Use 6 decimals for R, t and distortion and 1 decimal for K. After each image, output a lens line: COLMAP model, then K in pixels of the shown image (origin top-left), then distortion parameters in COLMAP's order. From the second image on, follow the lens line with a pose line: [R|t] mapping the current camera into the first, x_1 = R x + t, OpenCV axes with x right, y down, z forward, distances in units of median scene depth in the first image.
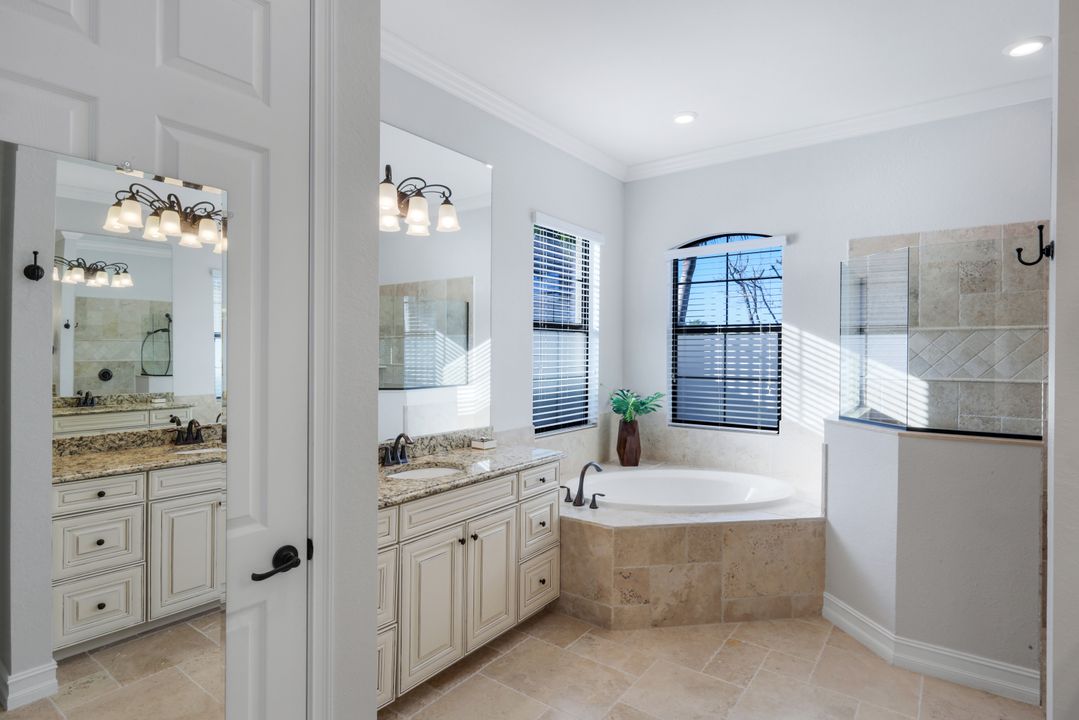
lens RADIAL K [[531.2, 0, 543.6], [0, 531.2, 353.7], [0, 0, 1]] dist [0.002267, 0.000018]
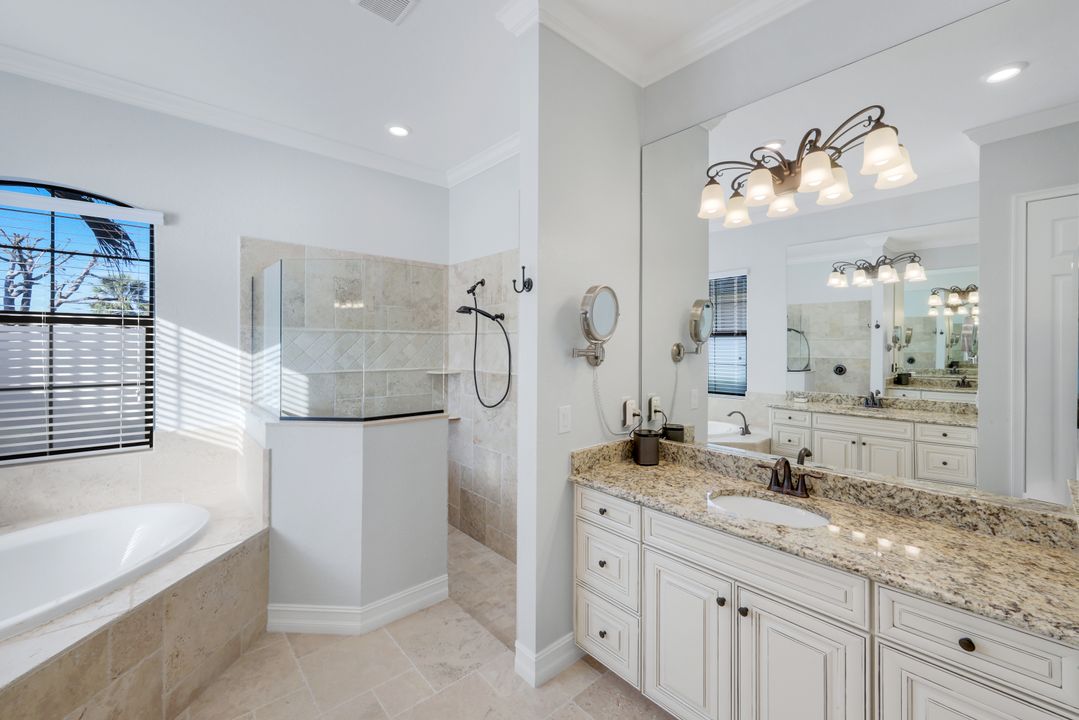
lens RADIAL K [[439.0, 0, 538.4], [0, 439.0, 348.0], [0, 0, 1]] dist [-0.000286, 0.000014]
pose [[0.241022, -0.007062, 0.970494, -0.089293], [0.002637, 0.999975, 0.006621, -0.010969], [-0.970516, 0.000963, 0.241035, 0.276334]]
